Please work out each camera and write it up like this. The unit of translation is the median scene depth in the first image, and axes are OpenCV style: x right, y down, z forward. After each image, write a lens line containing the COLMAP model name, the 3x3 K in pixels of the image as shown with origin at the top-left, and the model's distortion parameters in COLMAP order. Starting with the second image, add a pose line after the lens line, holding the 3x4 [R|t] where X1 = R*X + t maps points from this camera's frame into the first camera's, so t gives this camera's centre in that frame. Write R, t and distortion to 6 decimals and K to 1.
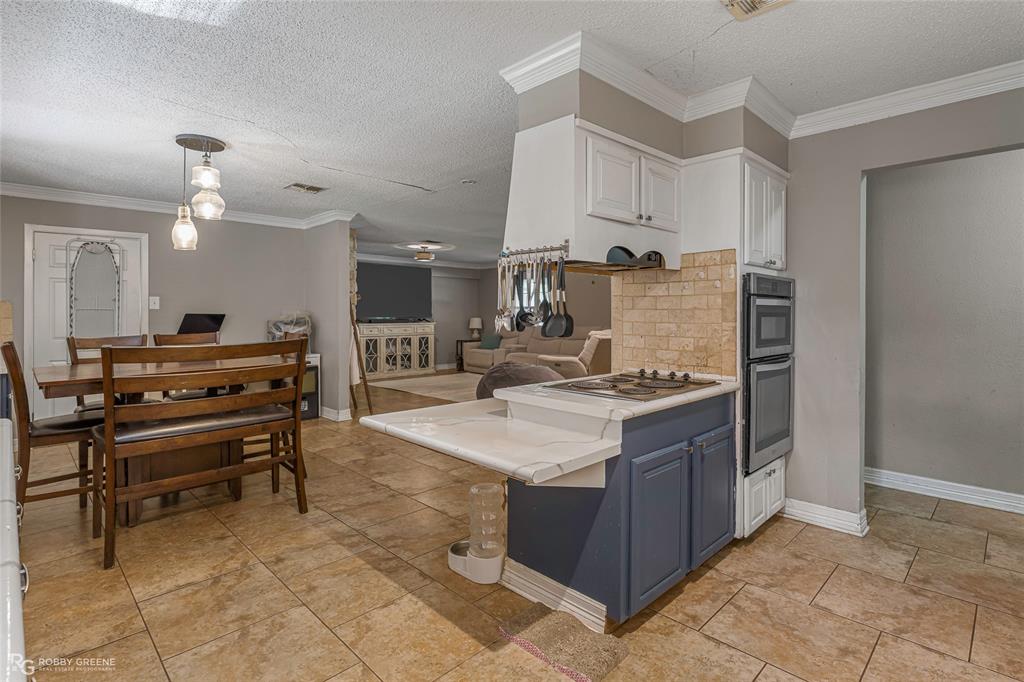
lens RADIAL K [[505.7, 0, 515.2], [0, 505.7, 314.0], [0, 0, 1]] dist [-0.009574, 0.001320]
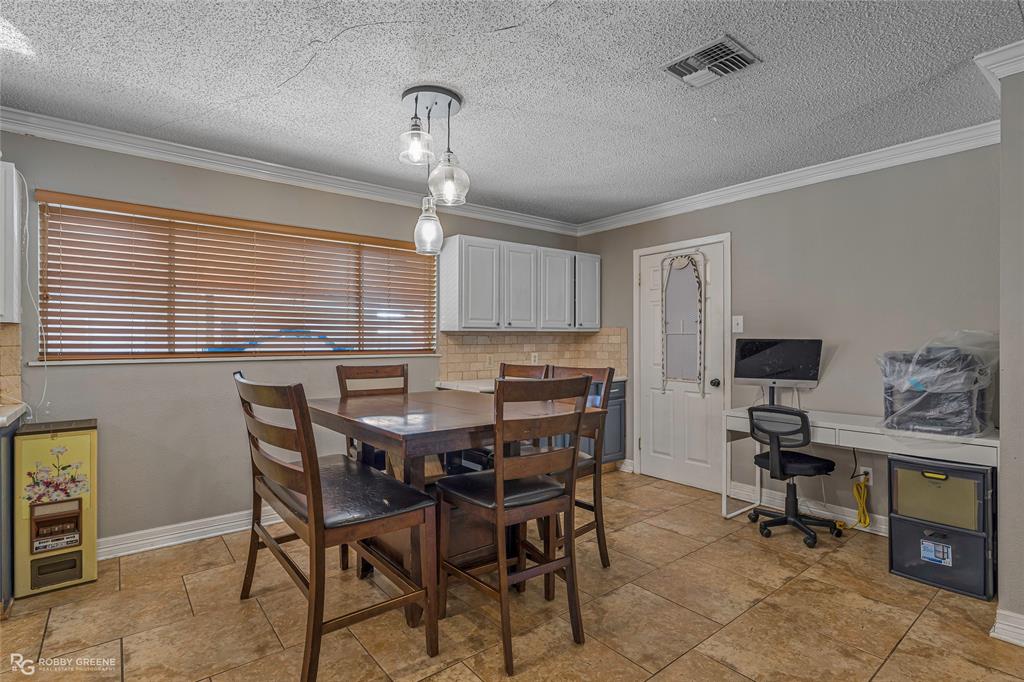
lens RADIAL K [[505.7, 0, 507.0], [0, 505.7, 341.7], [0, 0, 1]] dist [-0.009574, 0.001320]
pose [[-0.092399, 0.006254, -0.995702, 0.060642], [-0.001180, 0.999979, 0.006391, -0.000402], [0.995721, 0.001766, -0.092389, 0.859268]]
